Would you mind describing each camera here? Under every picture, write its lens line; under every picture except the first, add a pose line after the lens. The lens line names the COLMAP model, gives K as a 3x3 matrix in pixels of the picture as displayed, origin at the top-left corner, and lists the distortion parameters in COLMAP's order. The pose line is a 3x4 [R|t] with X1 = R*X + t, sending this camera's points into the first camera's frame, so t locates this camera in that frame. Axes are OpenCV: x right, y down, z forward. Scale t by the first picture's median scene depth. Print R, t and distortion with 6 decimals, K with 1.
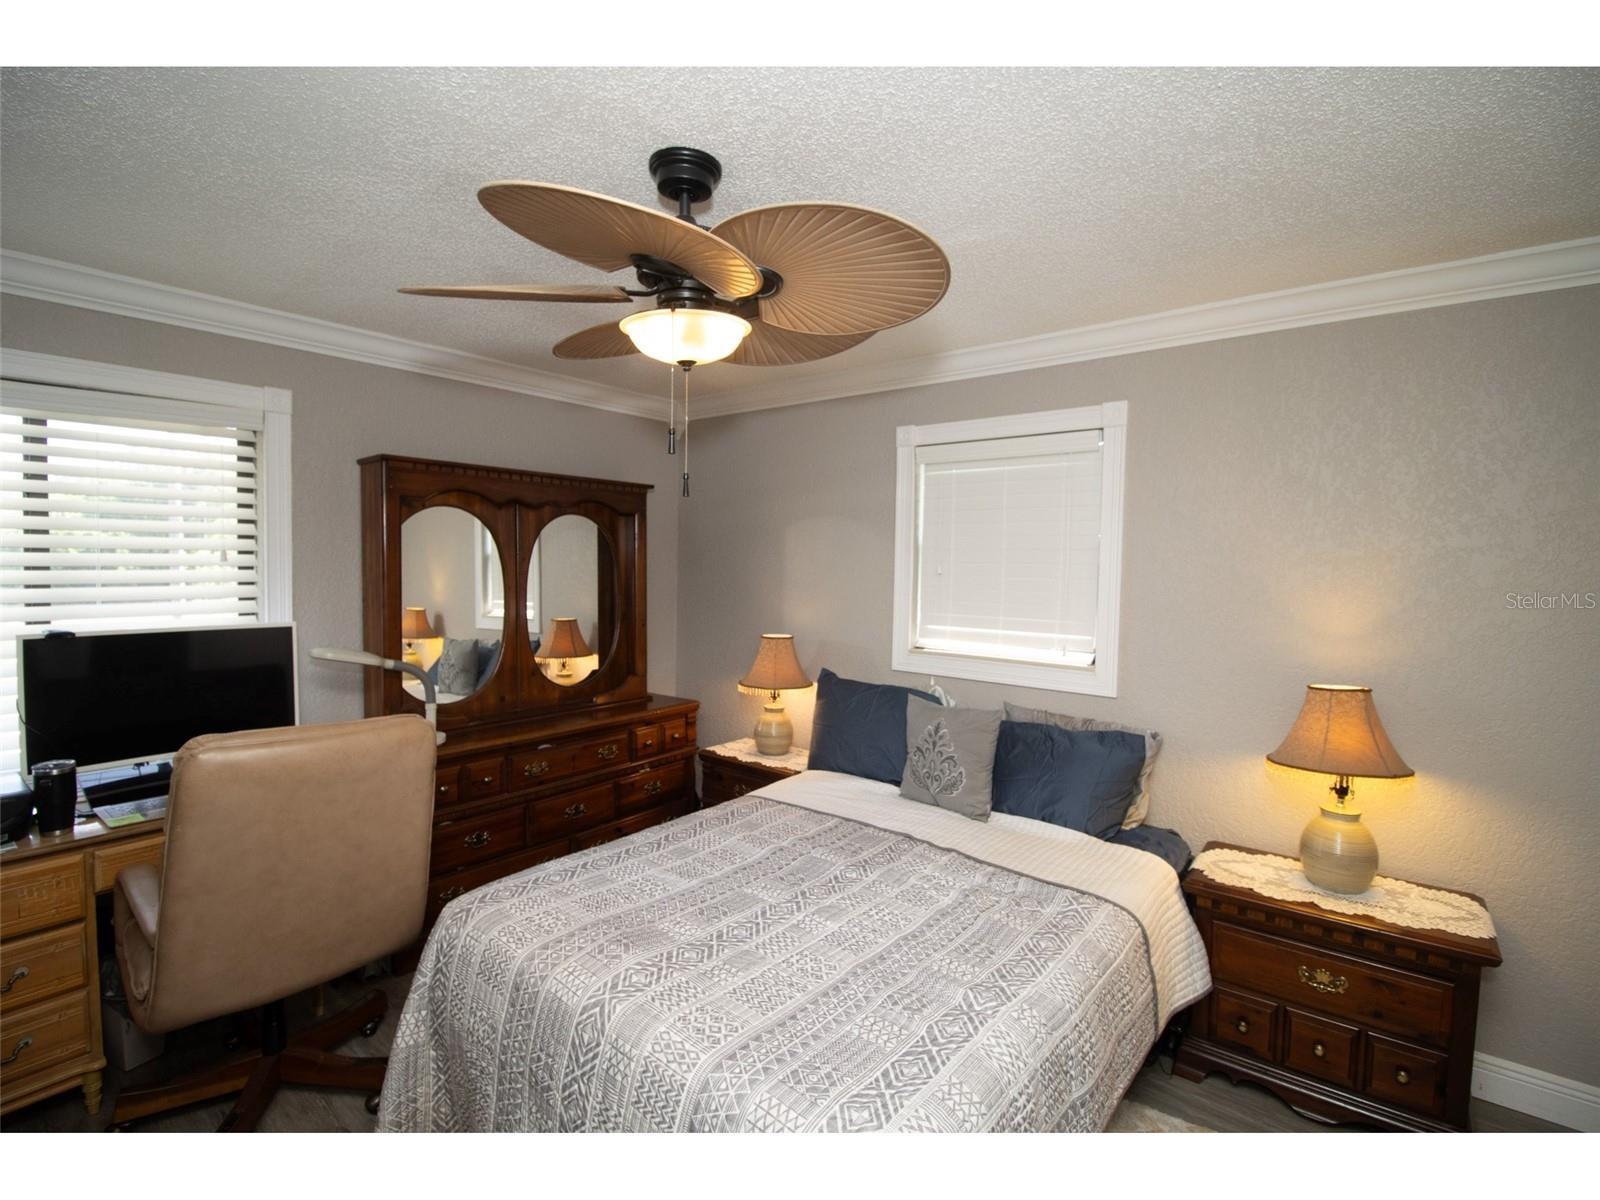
lens RADIAL K [[734.7, 0, 800.0], [0, 734.7, 600.0], [0, 0, 1]] dist [-0.000619, -0.000279]
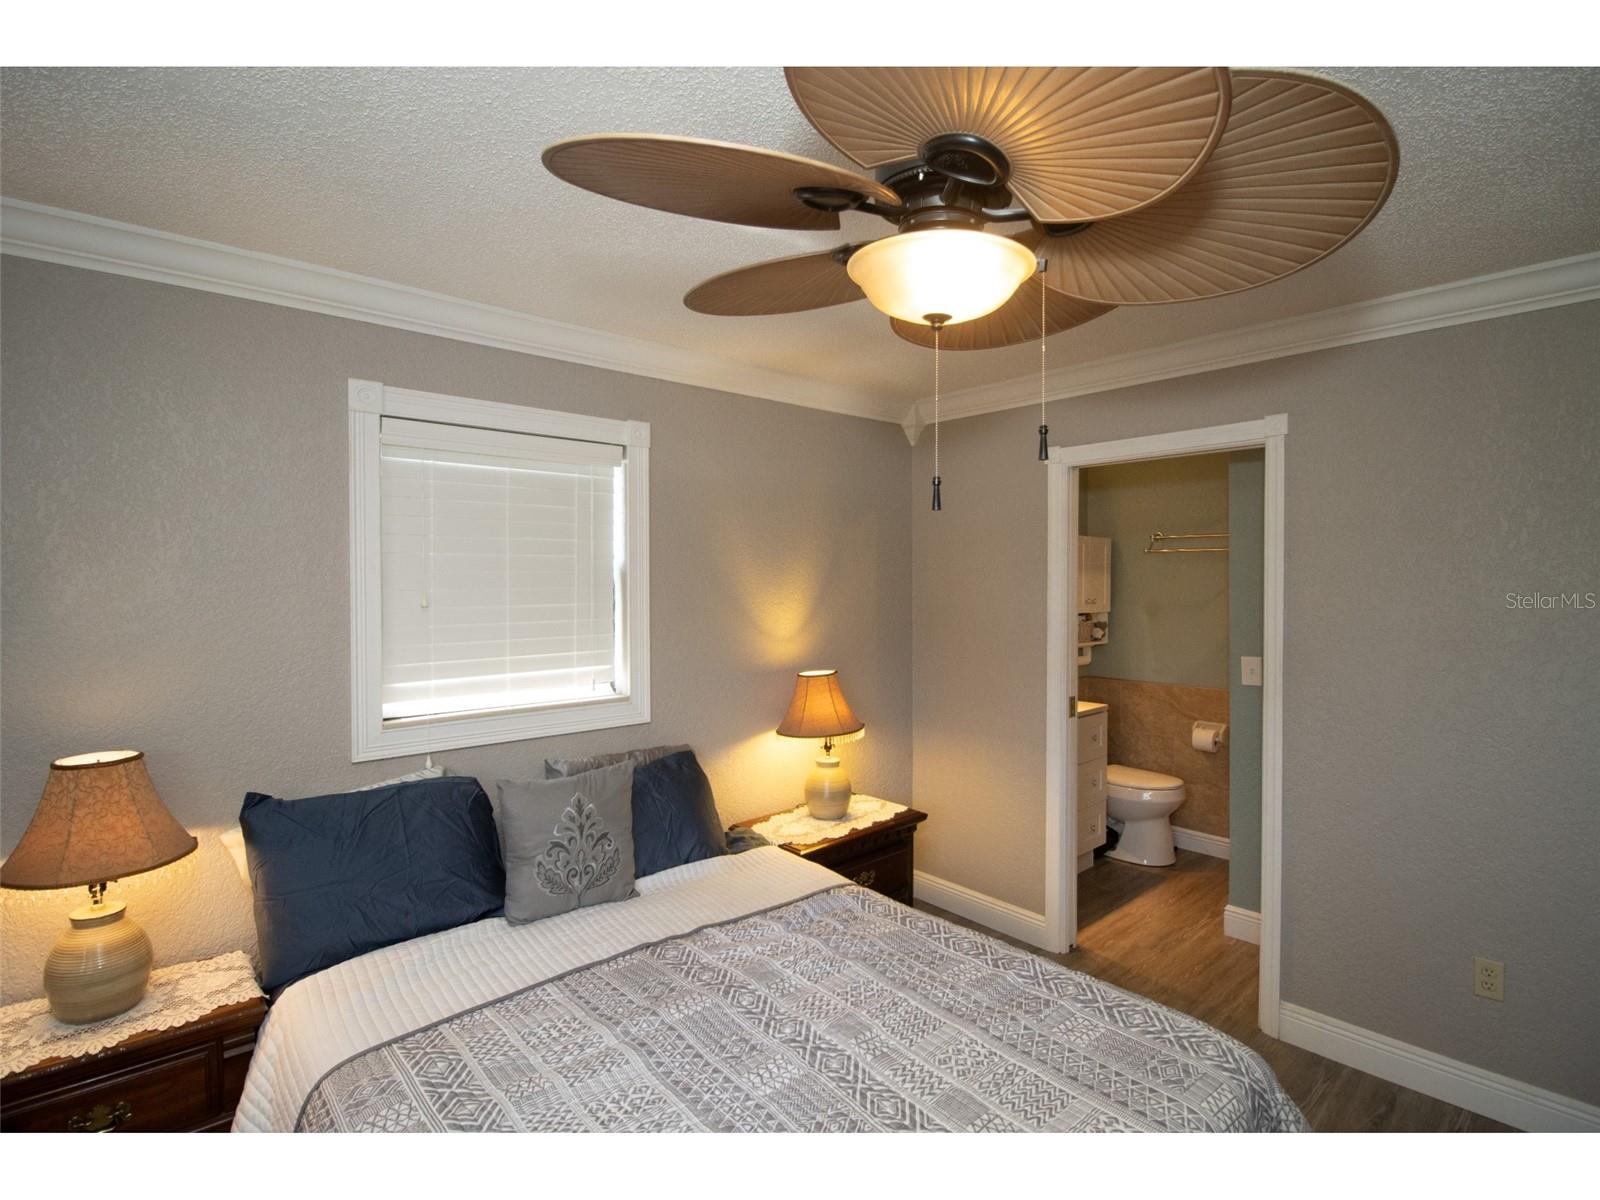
lens RADIAL K [[780.2, 0, 794.2], [0, 780.2, 590.9], [0, 0, 1]] dist [0.000873, -0.014245]
pose [[0.159987, -0.026585, 0.986761, -0.638936], [0.053304, 0.998411, 0.018256, -0.058948], [-0.985679, 0.049677, 0.161150, 0.709385]]
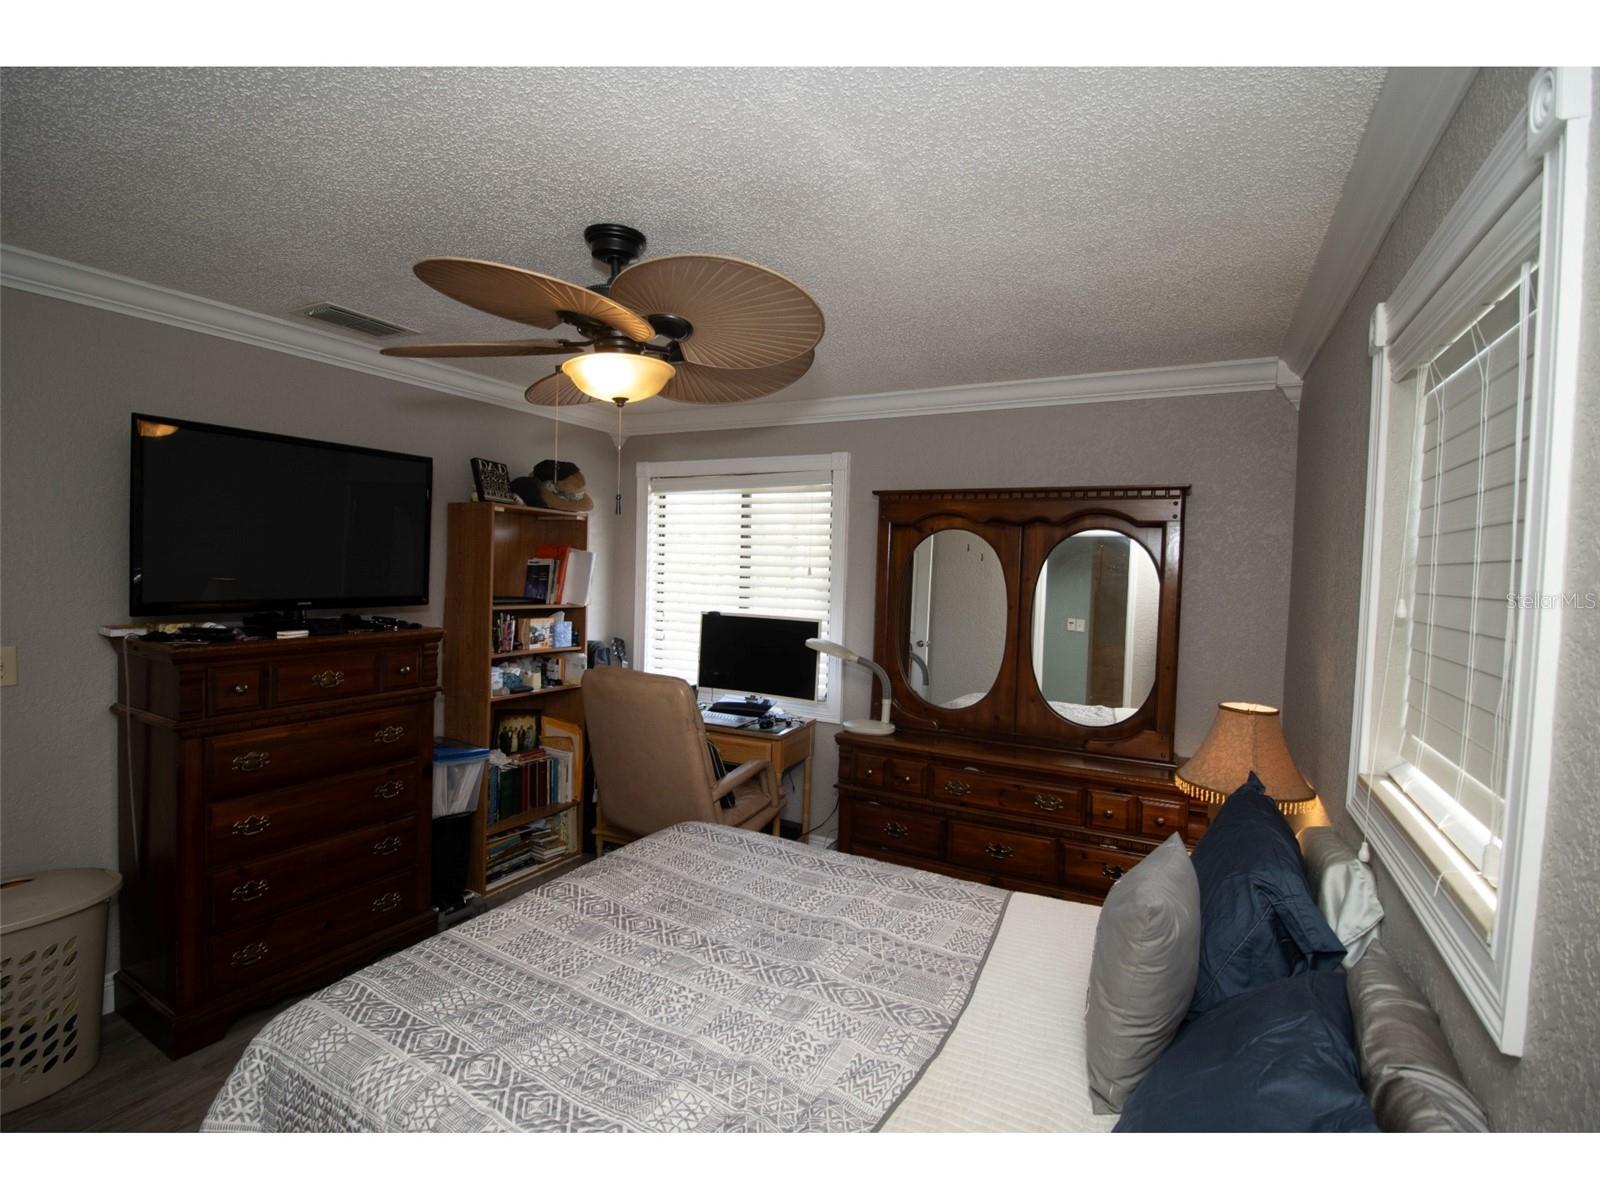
lens RADIAL K [[741.9, 0, 795.1], [0, 741.9, 591.7], [0, 0, 1]] dist [-0.001368, -0.012003]
pose [[0.199644, 0.027585, -0.979480, 0.736679], [-0.080430, 0.996692, 0.011676, -0.036663], [0.976562, 0.076448, 0.201202, 0.727079]]
